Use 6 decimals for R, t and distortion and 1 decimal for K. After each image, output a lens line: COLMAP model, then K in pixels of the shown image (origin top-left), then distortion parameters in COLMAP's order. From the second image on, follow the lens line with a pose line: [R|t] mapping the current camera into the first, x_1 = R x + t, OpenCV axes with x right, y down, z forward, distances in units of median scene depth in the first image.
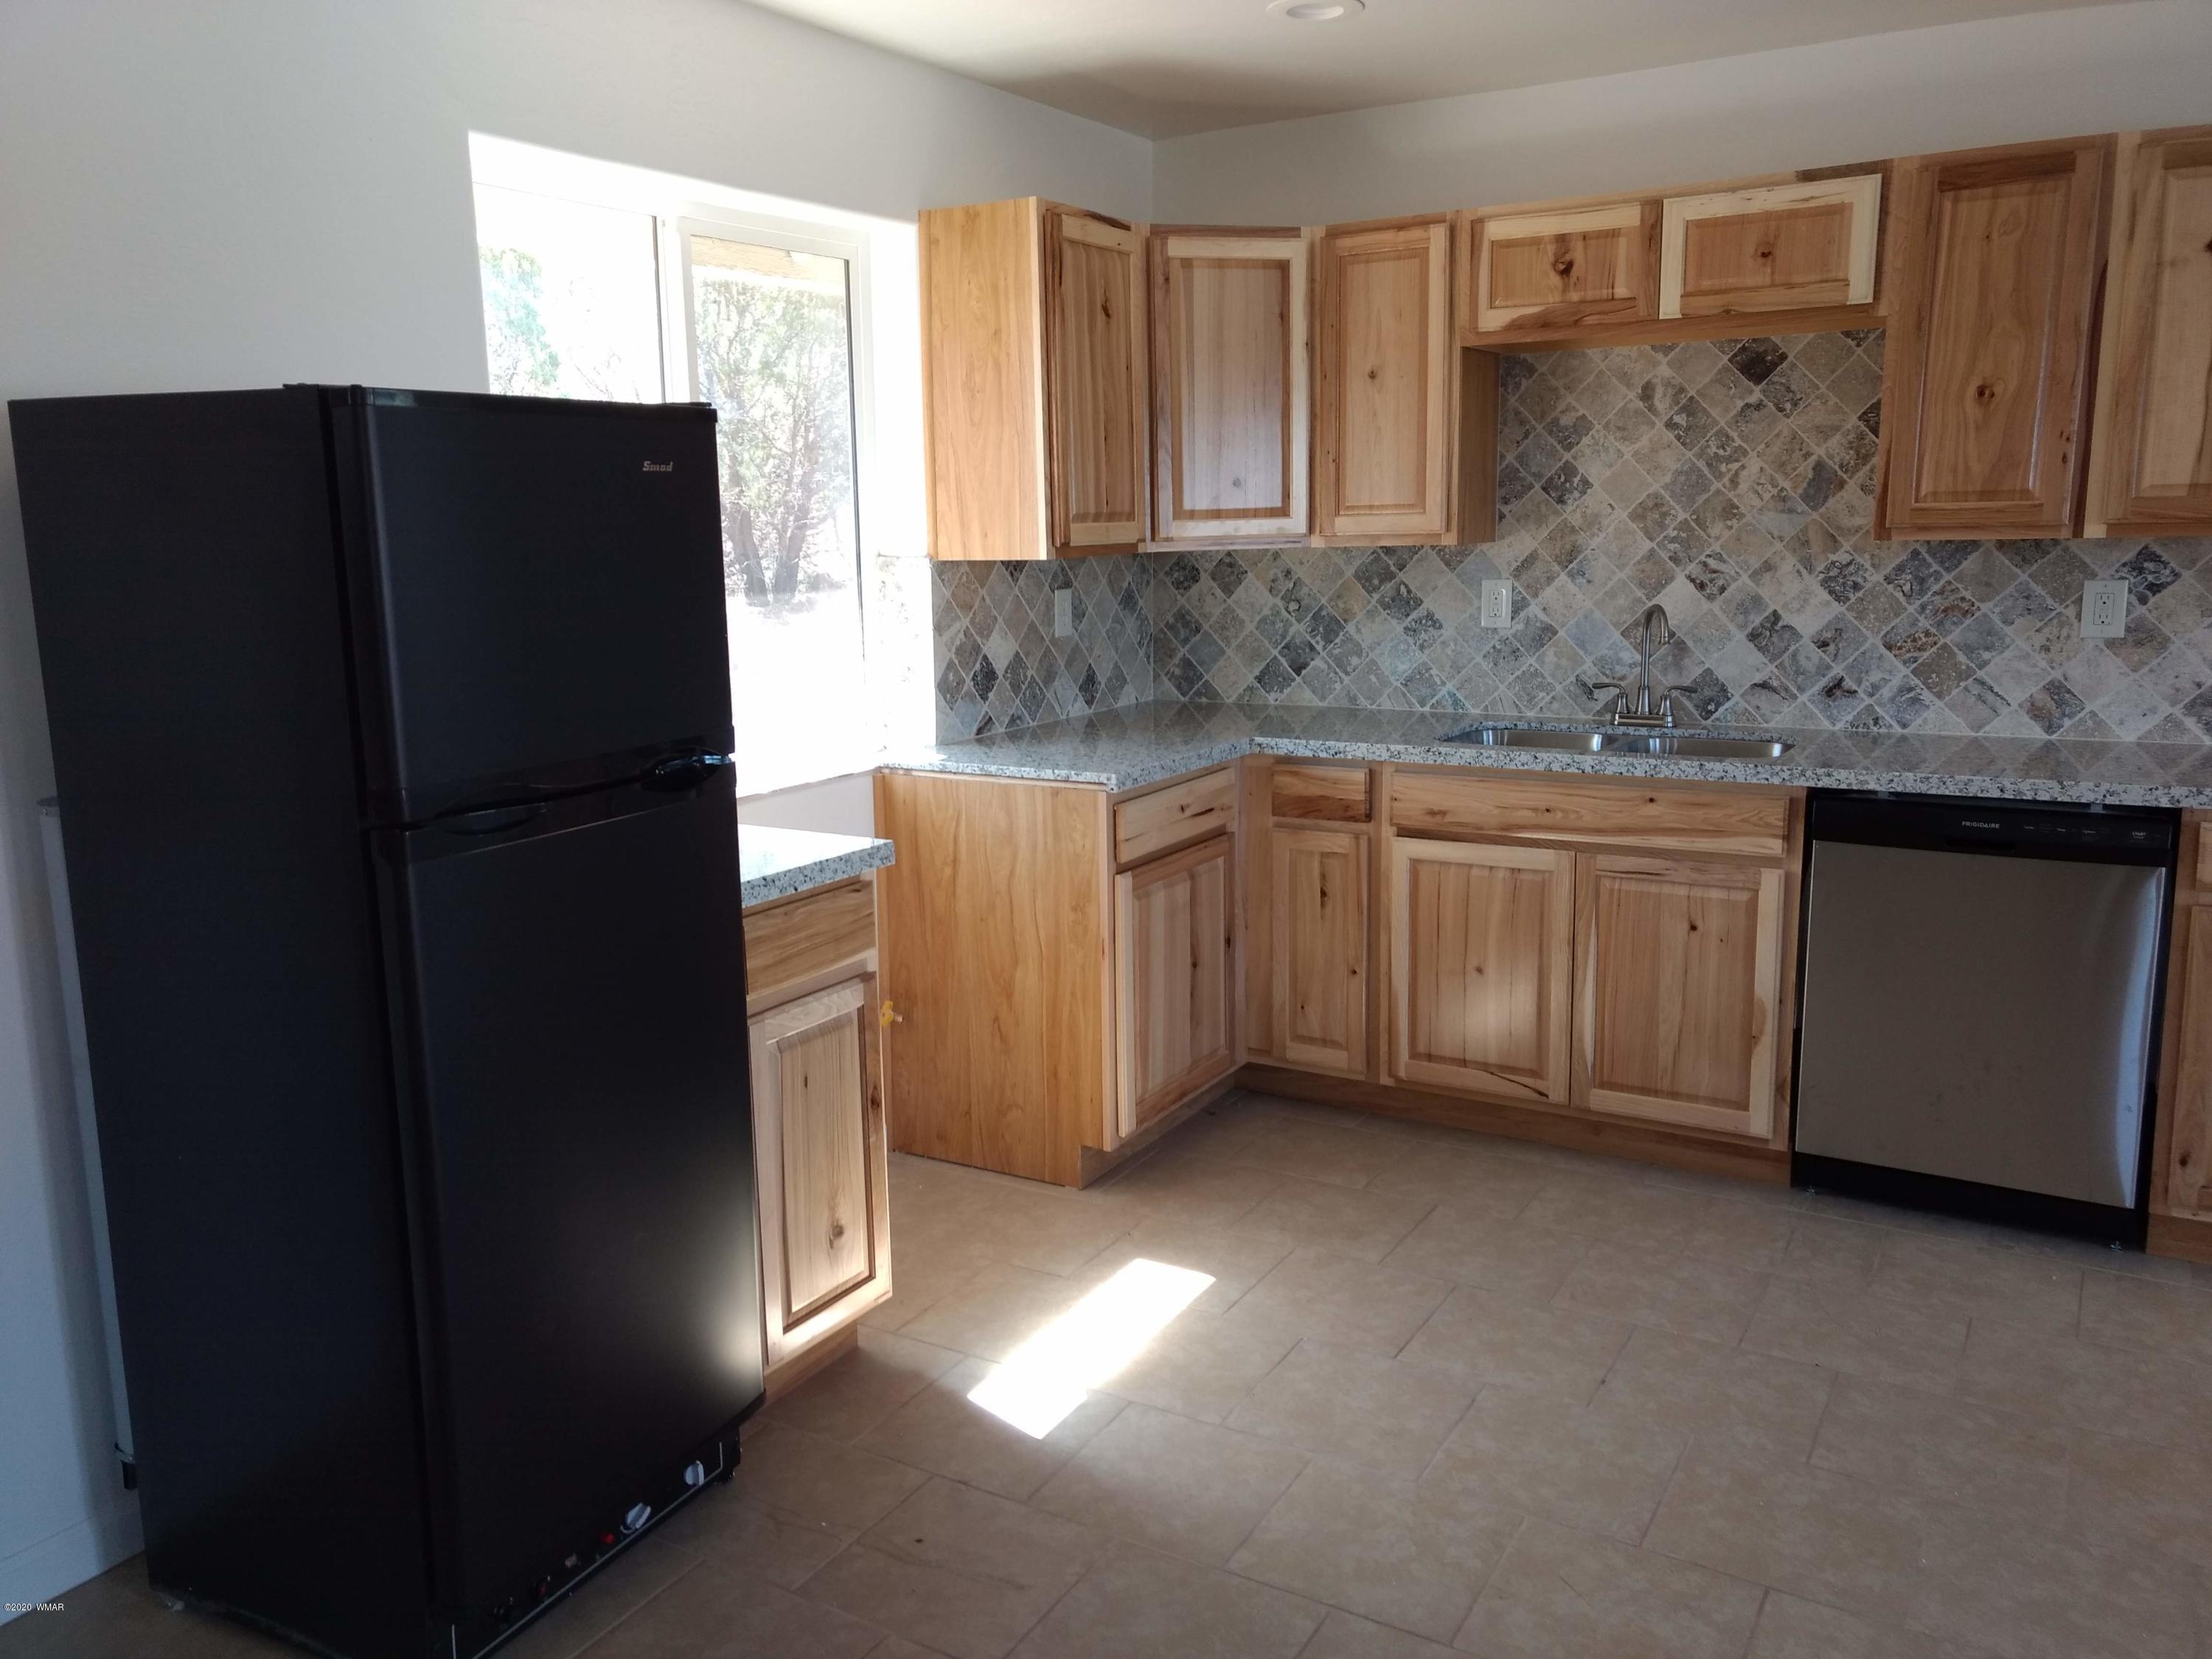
lens RADIAL K [[1694.1, 0, 1101.4], [0, 1694.1, 815.4], [0, 0, 1]] dist [-0.002205, 0.059433]
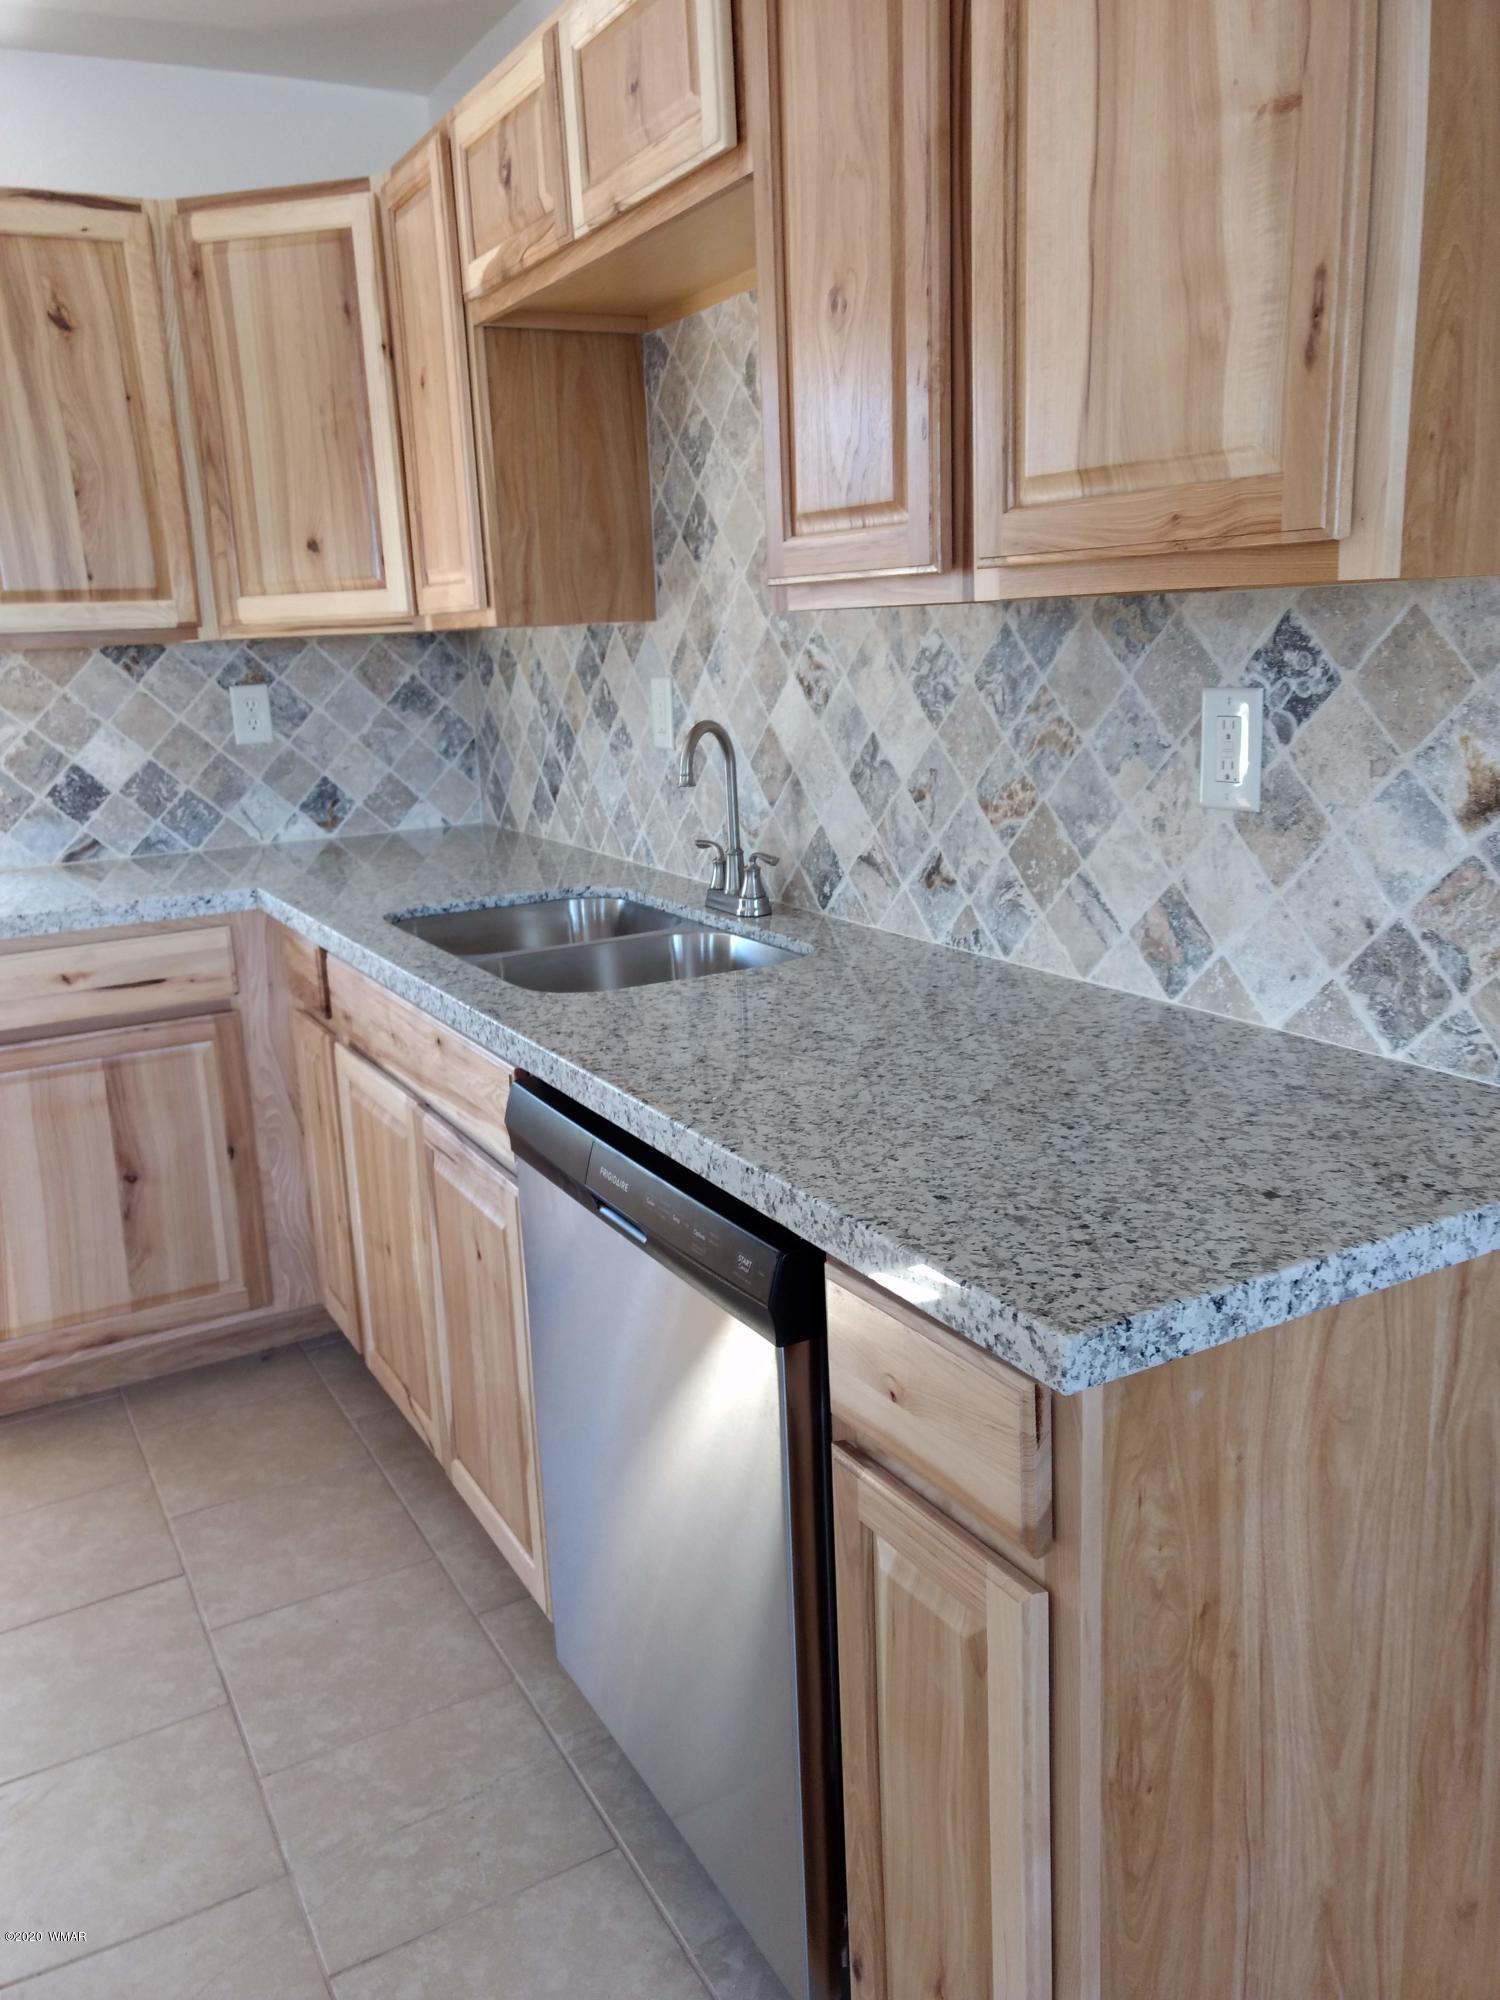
lens RADIAL K [[1553.3, 0, 770.3], [0, 1553.3, 995.8], [0, 0, 1]] dist [0.017240, 0.000652]
pose [[0.872984, 0.099387, -0.477516, 0.641921], [-0.065099, 0.994002, 0.087873, -0.076589], [0.483385, -0.045625, 0.874218, 0.515000]]
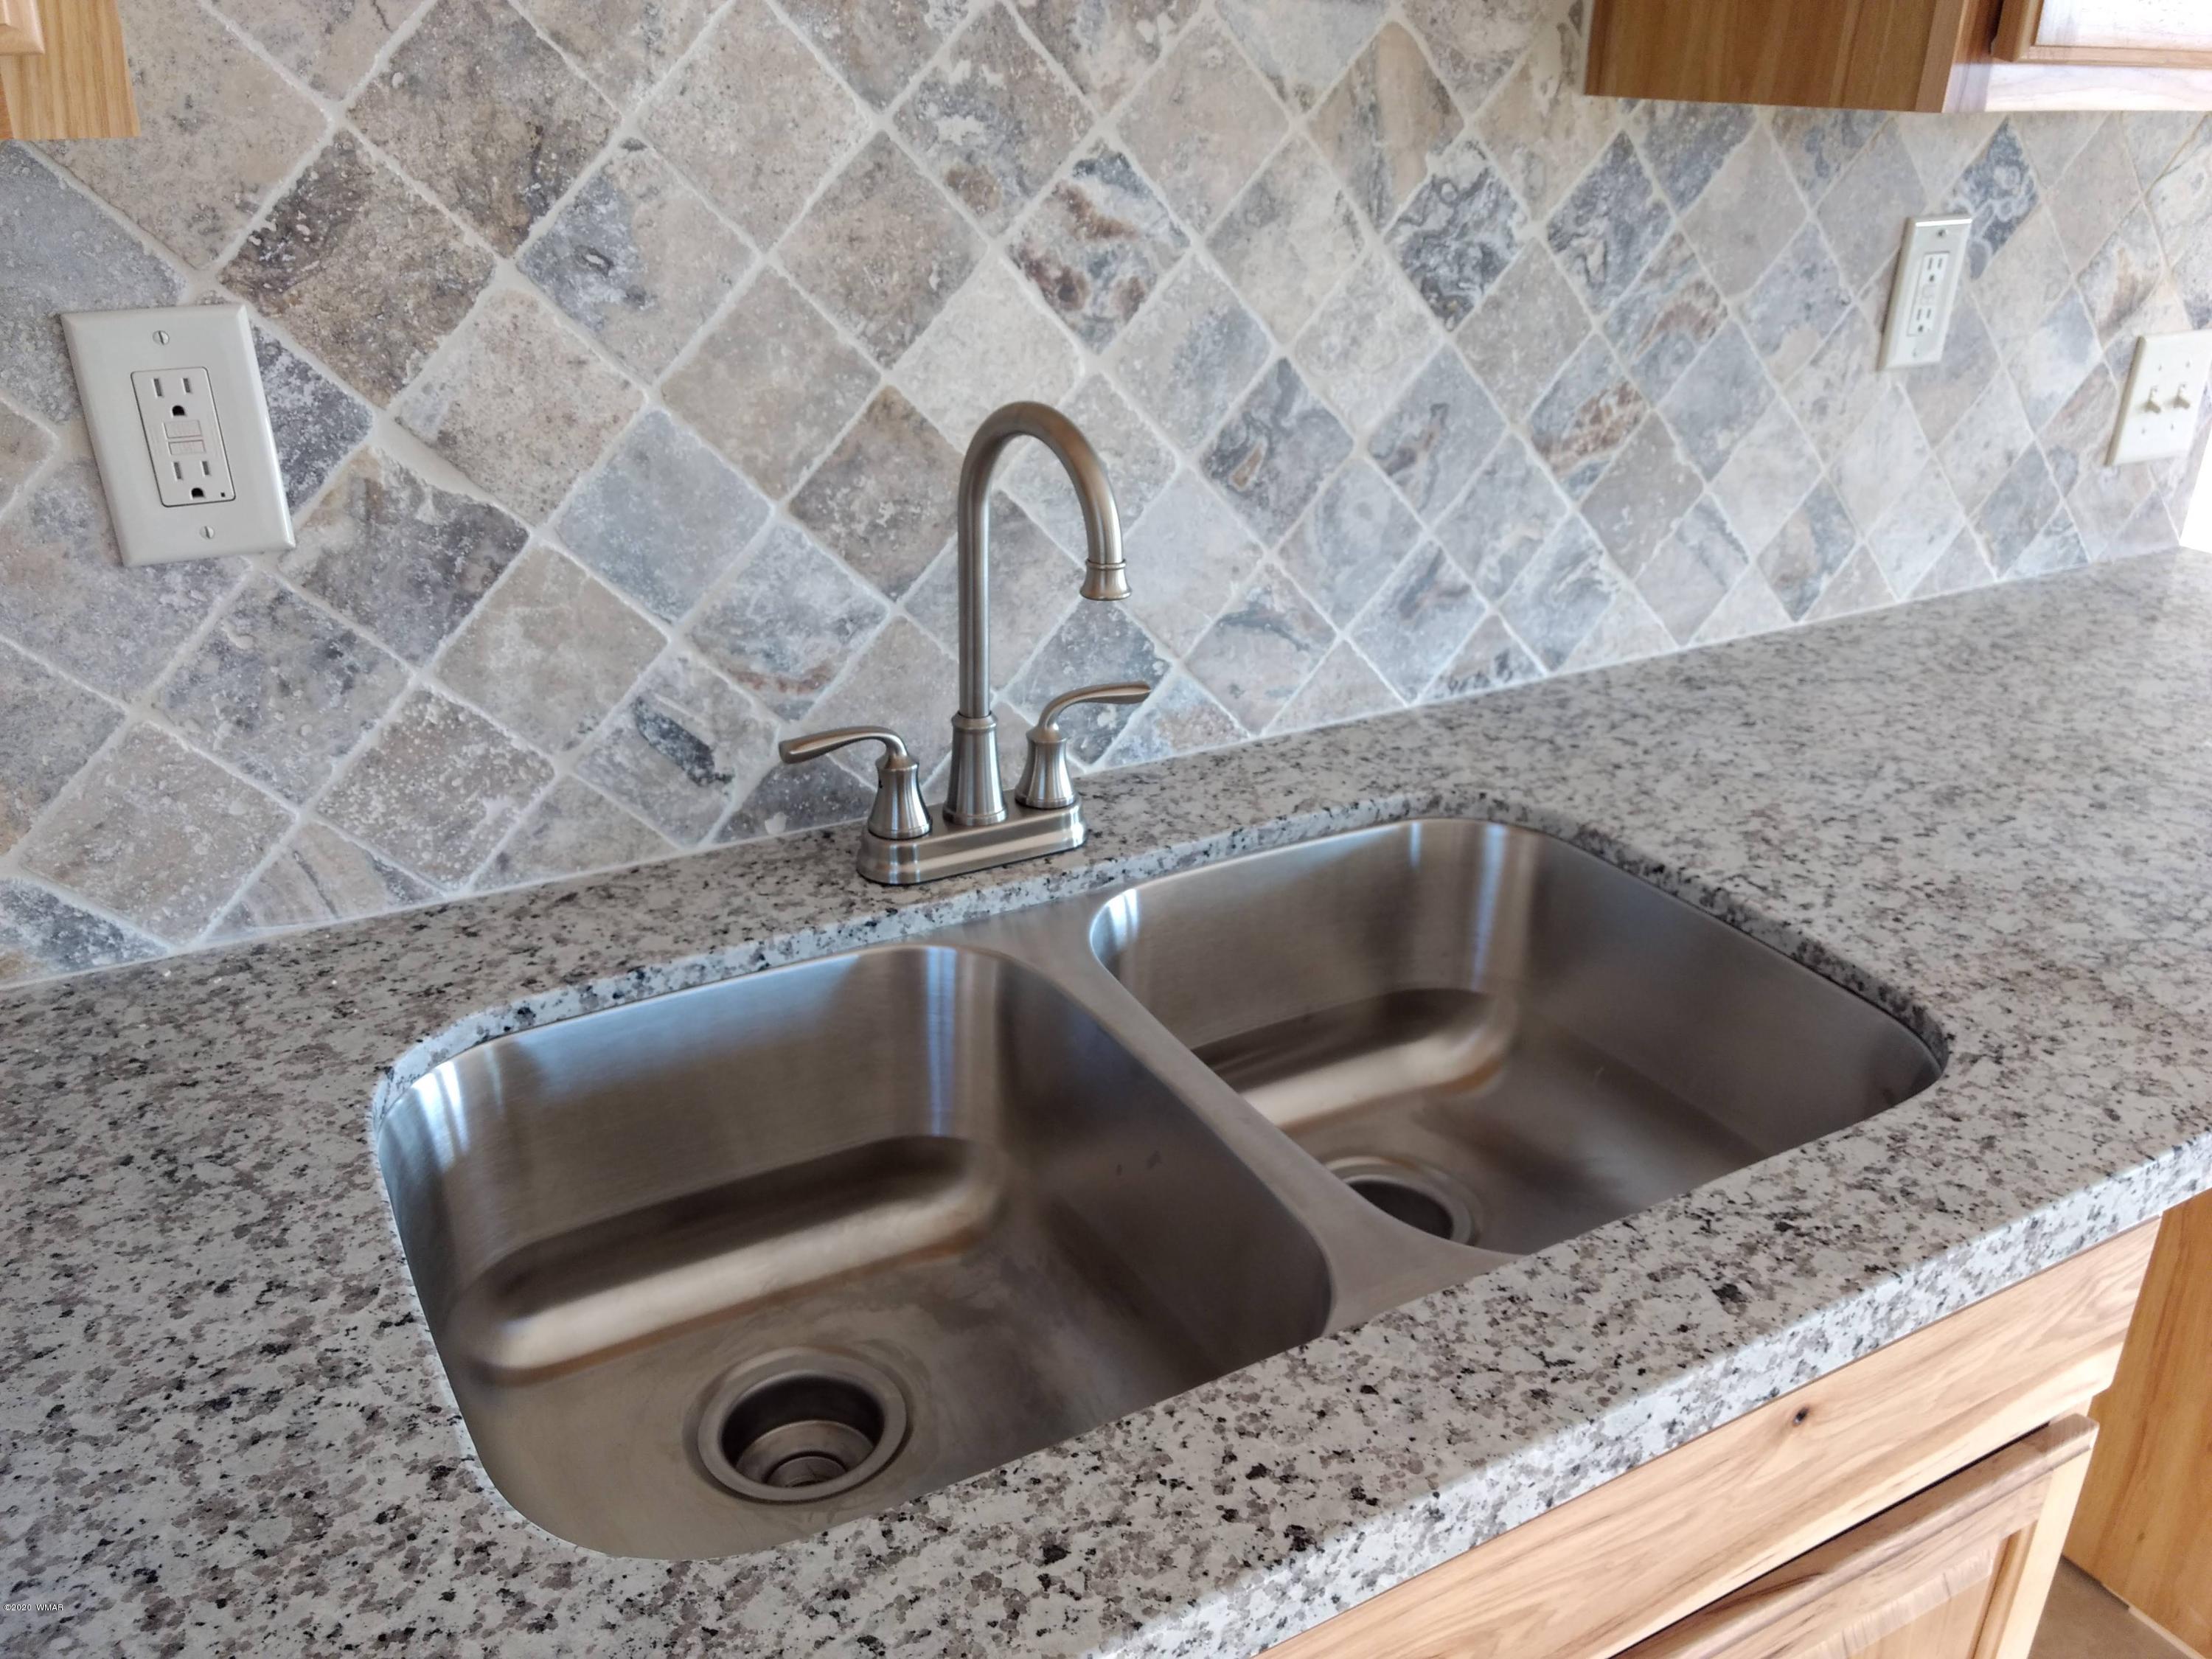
lens RADIAL K [[1751.6, 0, 1106.0], [0, 1751.6, 829.5], [0, 0, 1]] dist [-0.056532, 0.129402]
pose [[0.494117, -0.339981, 0.800163, 0.119447], [0.128764, 0.938835, 0.319386, -0.146916], [-0.859807, -0.054782, 0.507672, 0.884292]]
